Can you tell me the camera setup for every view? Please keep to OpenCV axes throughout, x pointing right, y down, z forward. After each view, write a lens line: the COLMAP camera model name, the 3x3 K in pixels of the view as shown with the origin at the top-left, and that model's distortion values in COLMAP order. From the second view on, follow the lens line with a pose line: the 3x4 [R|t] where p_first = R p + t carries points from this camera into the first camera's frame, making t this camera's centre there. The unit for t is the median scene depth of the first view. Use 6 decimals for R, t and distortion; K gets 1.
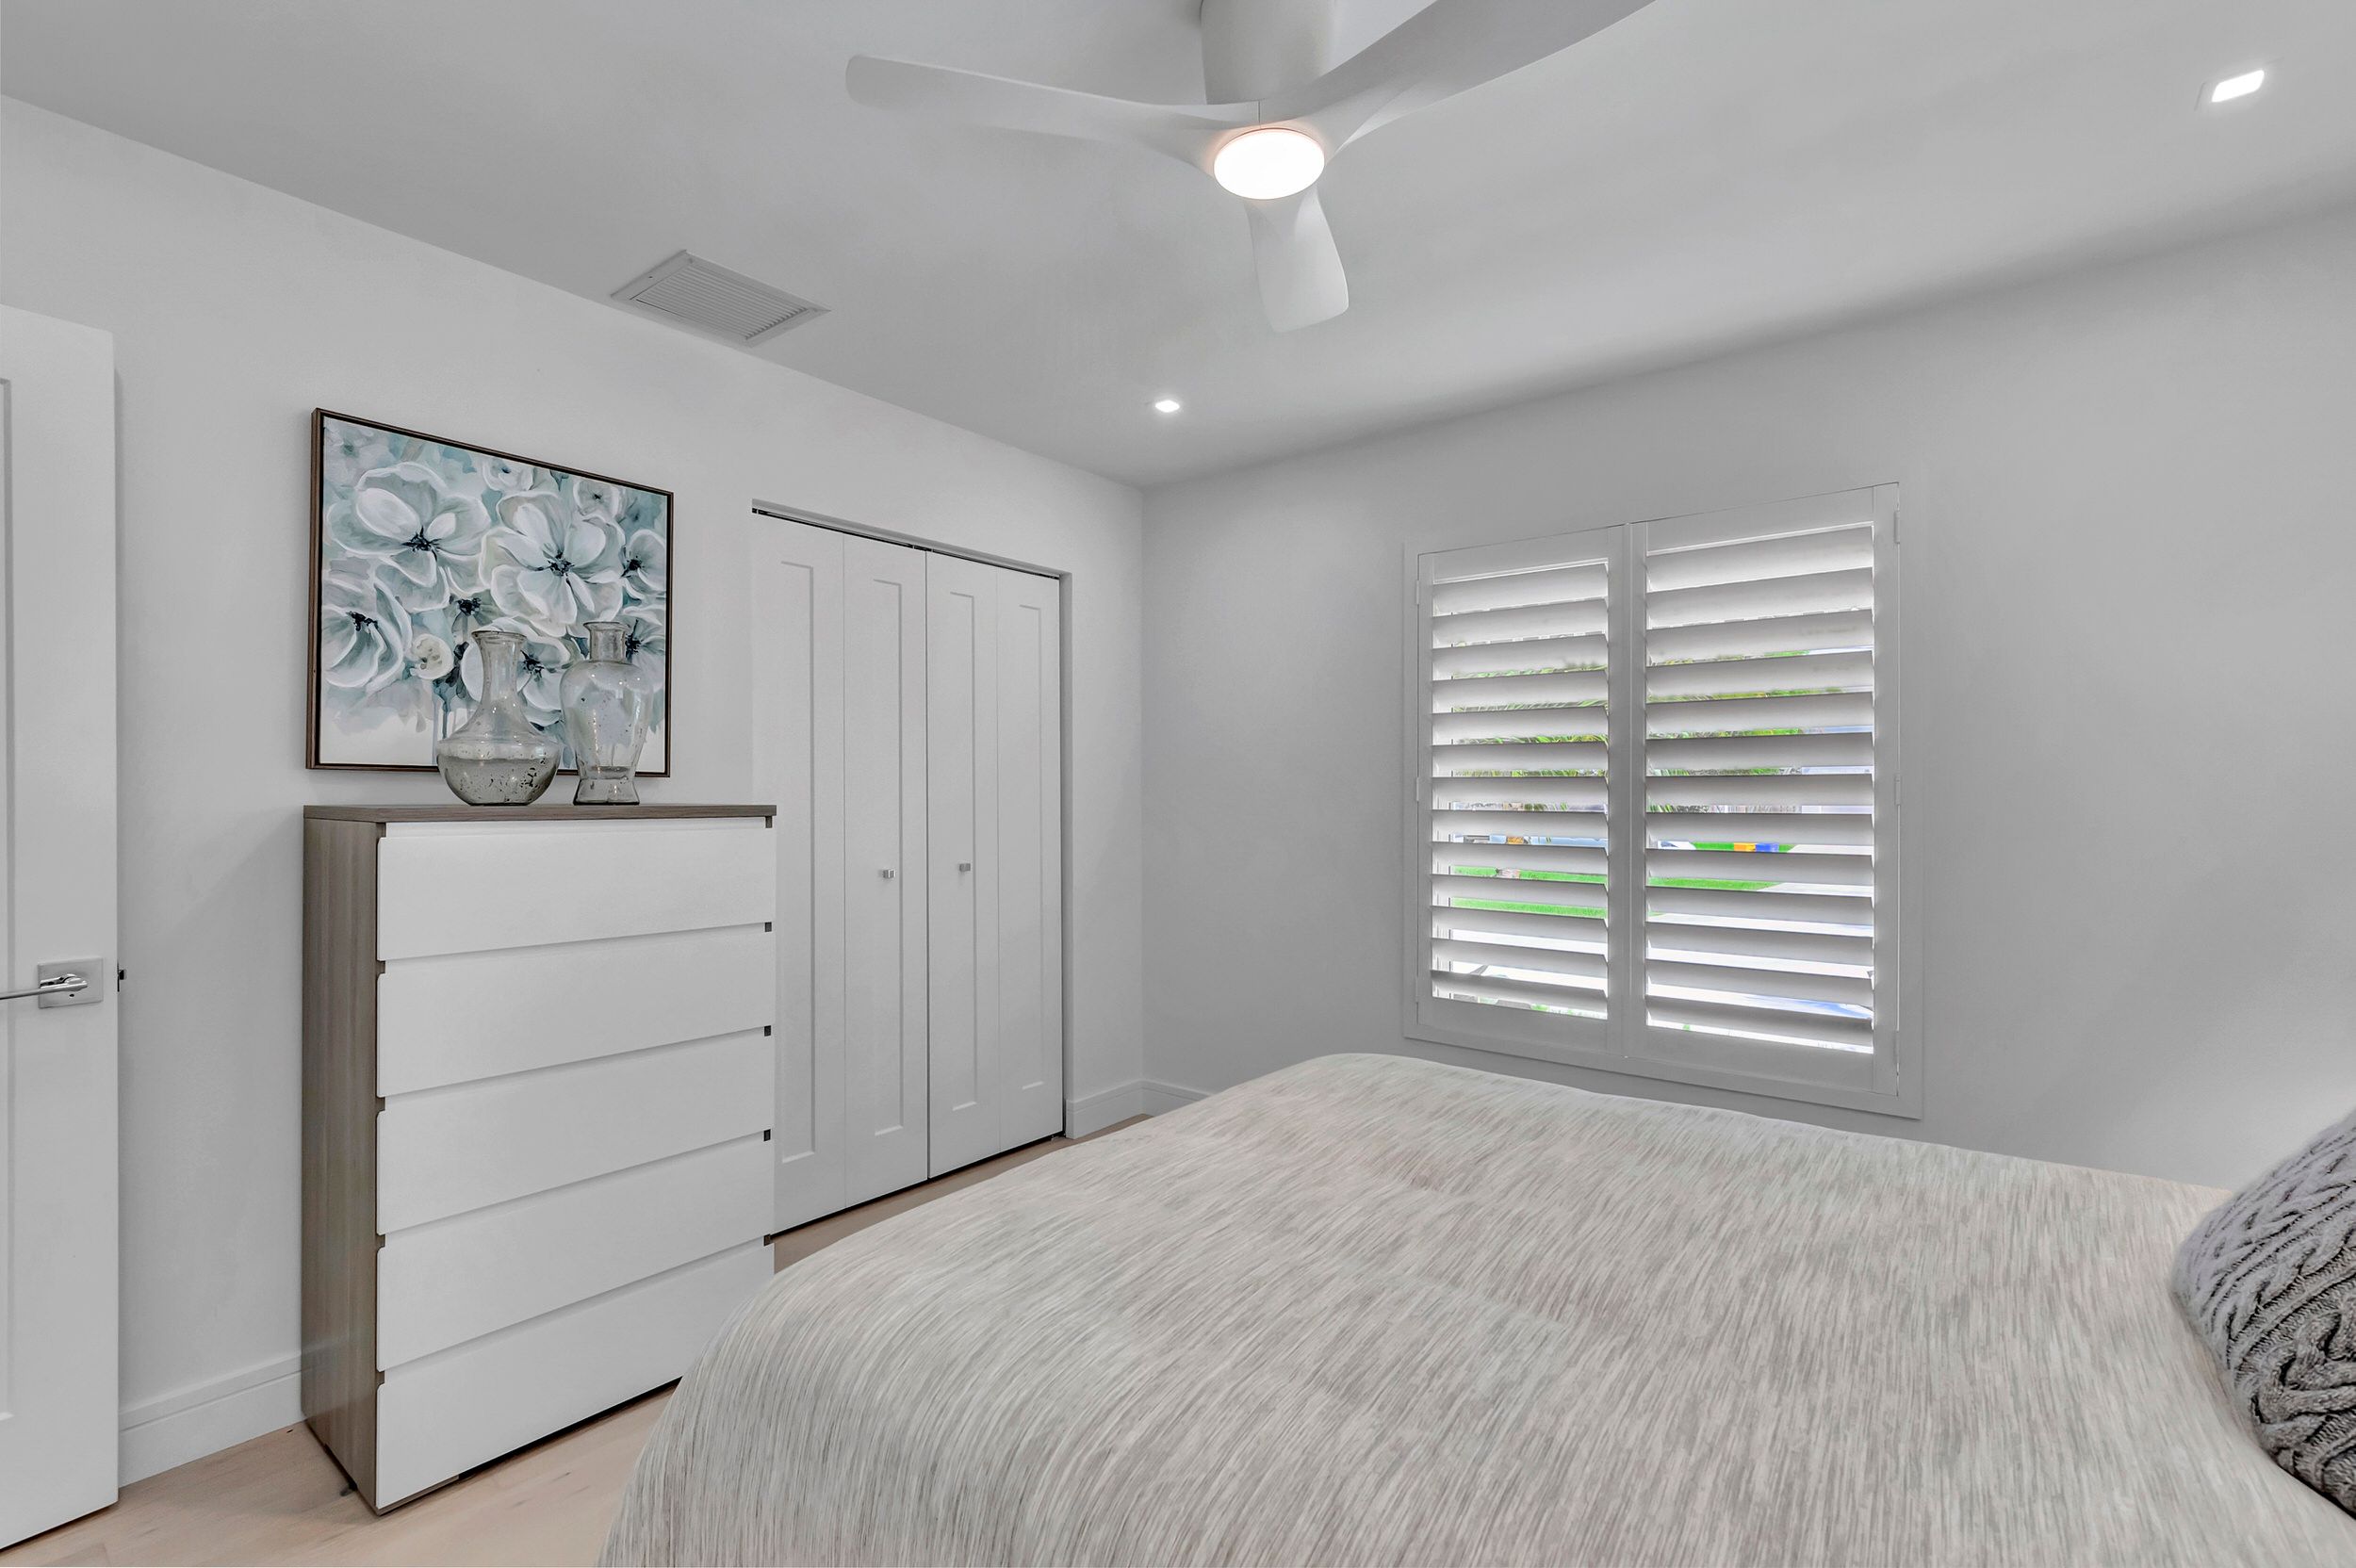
lens RADIAL K [[1041.7, 0, 1168.7], [0, 1041.7, 804.6], [0, 0, 1]] dist [-0.001739, -0.000678]
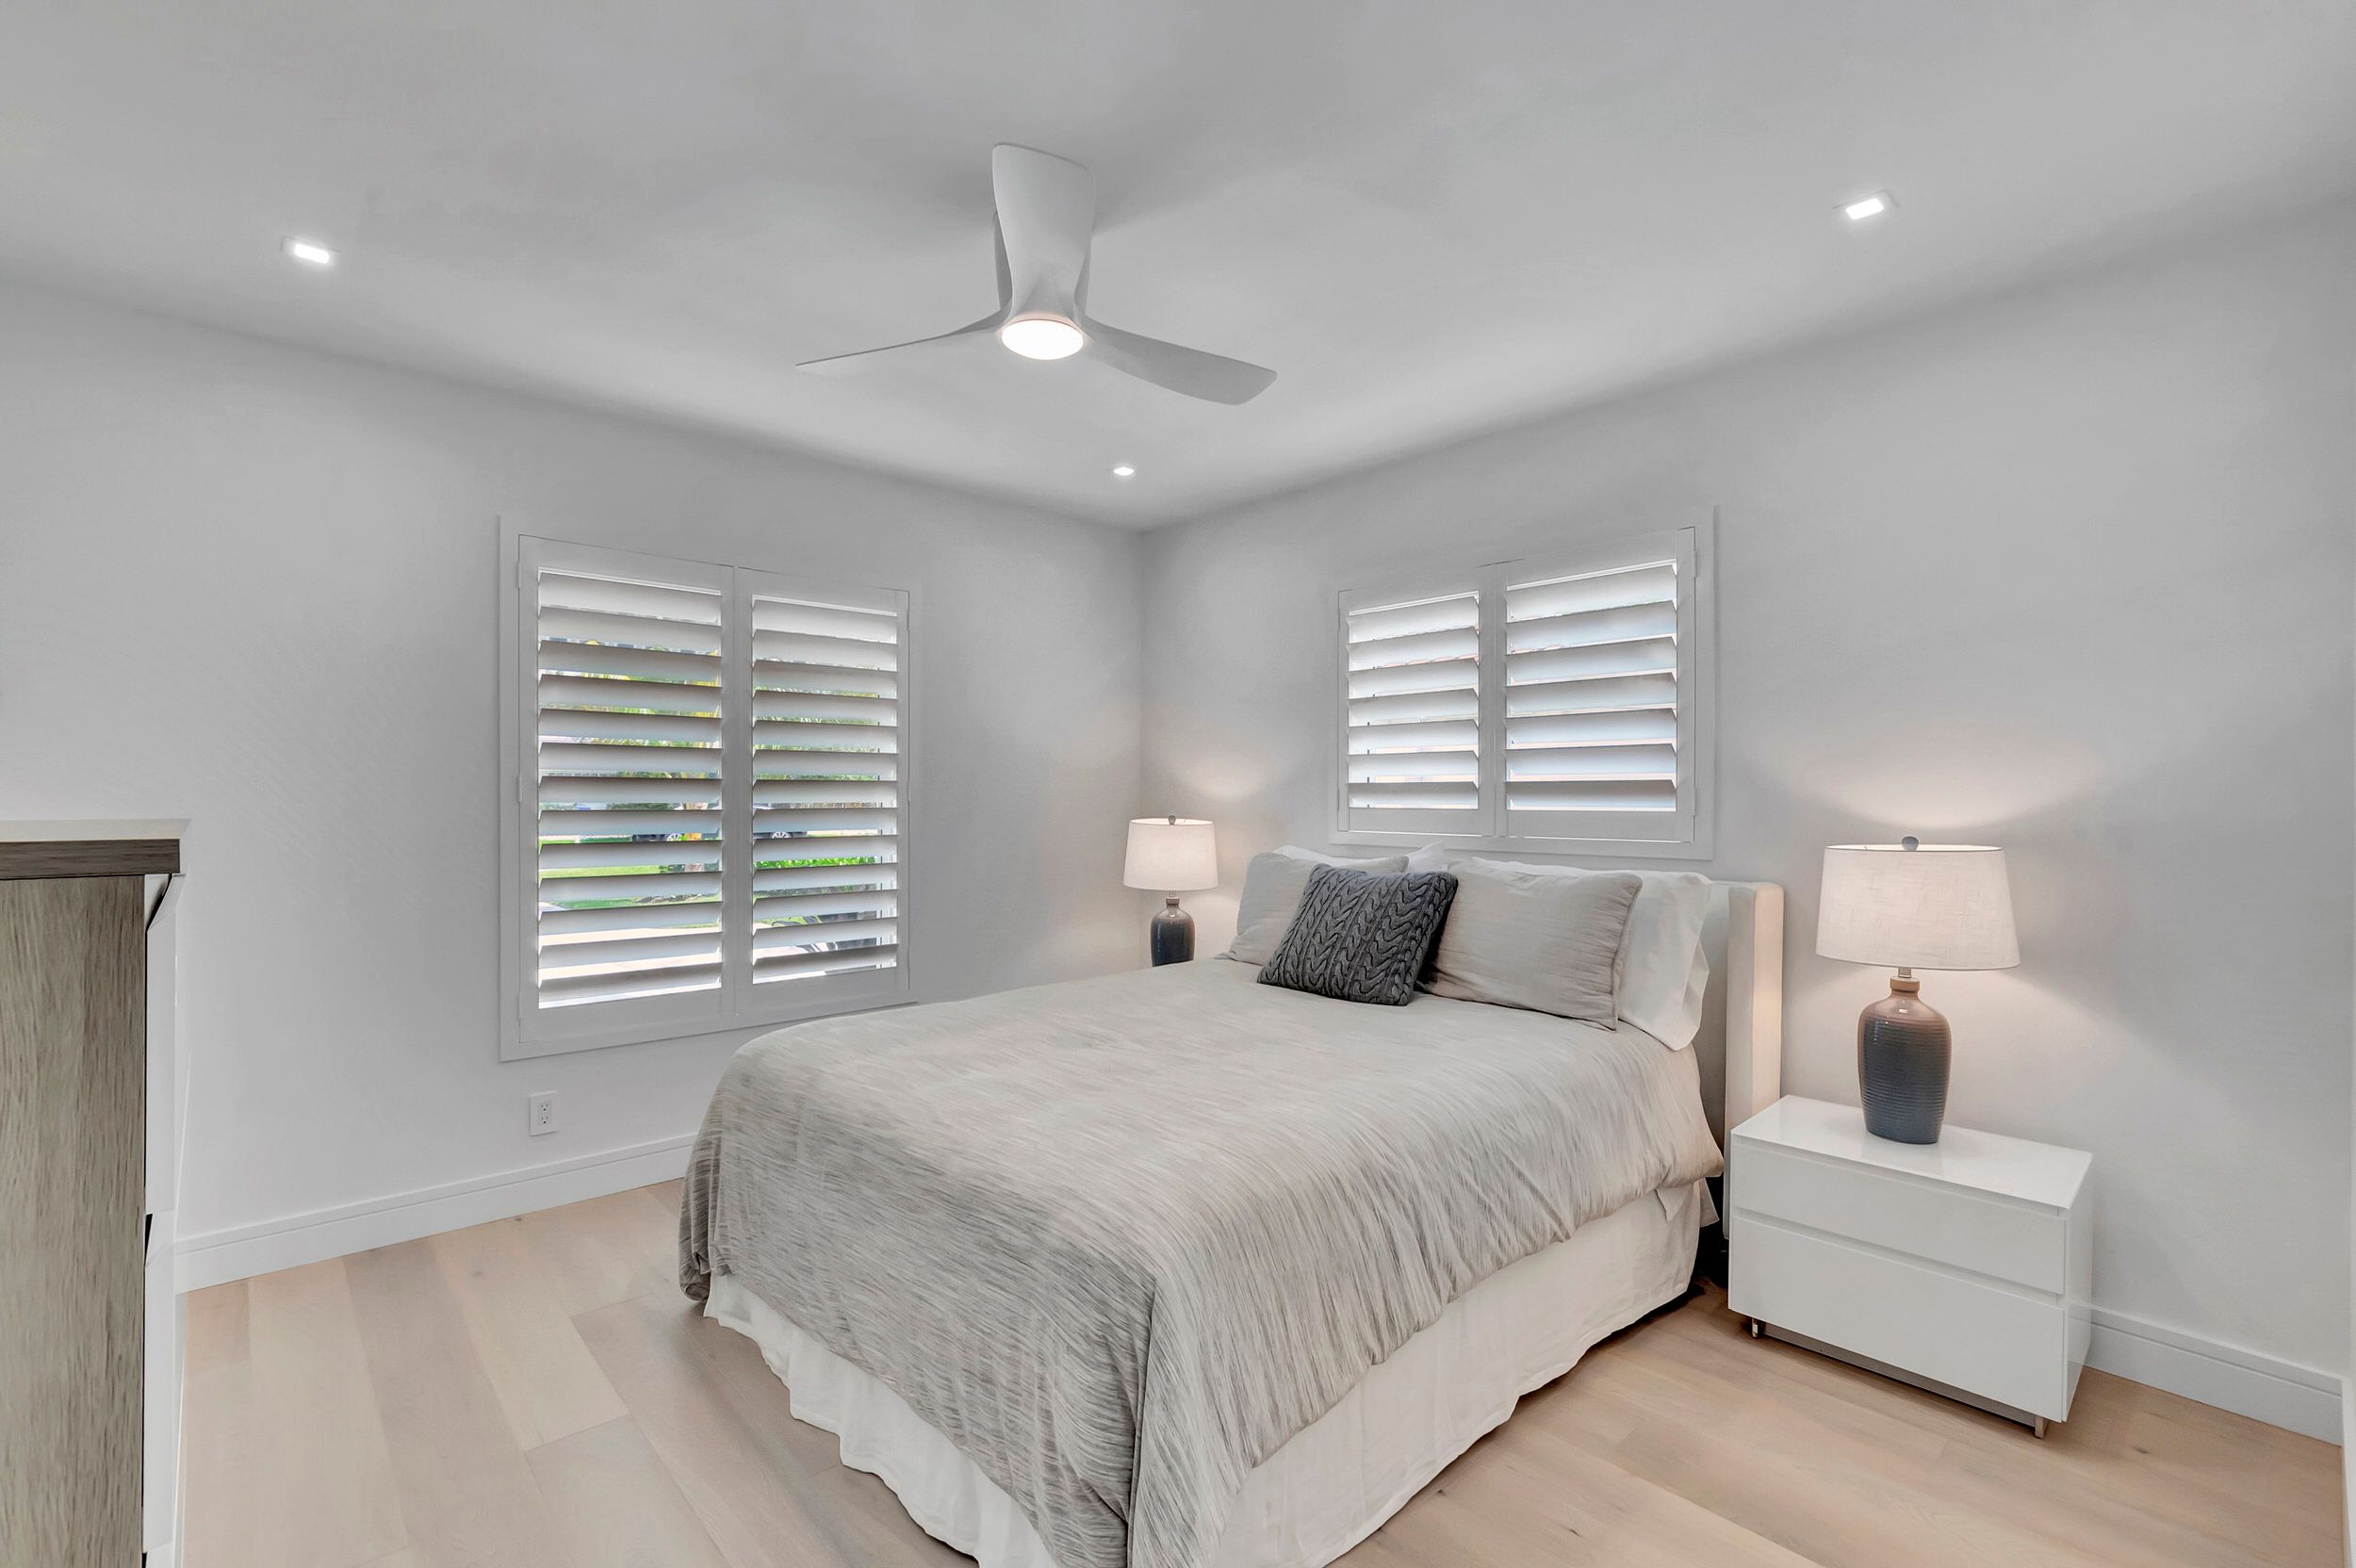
lens RADIAL K [[1041.7, 0, 1168.7], [0, 1041.7, 804.6], [0, 0, 1]] dist [-0.001739, -0.000678]
pose [[0.164155, -0.016425, 0.986298, -1.202705], [0.010669, 0.999832, 0.014875, -0.017947], [-0.986377, 0.008082, 0.164303, 0.591829]]
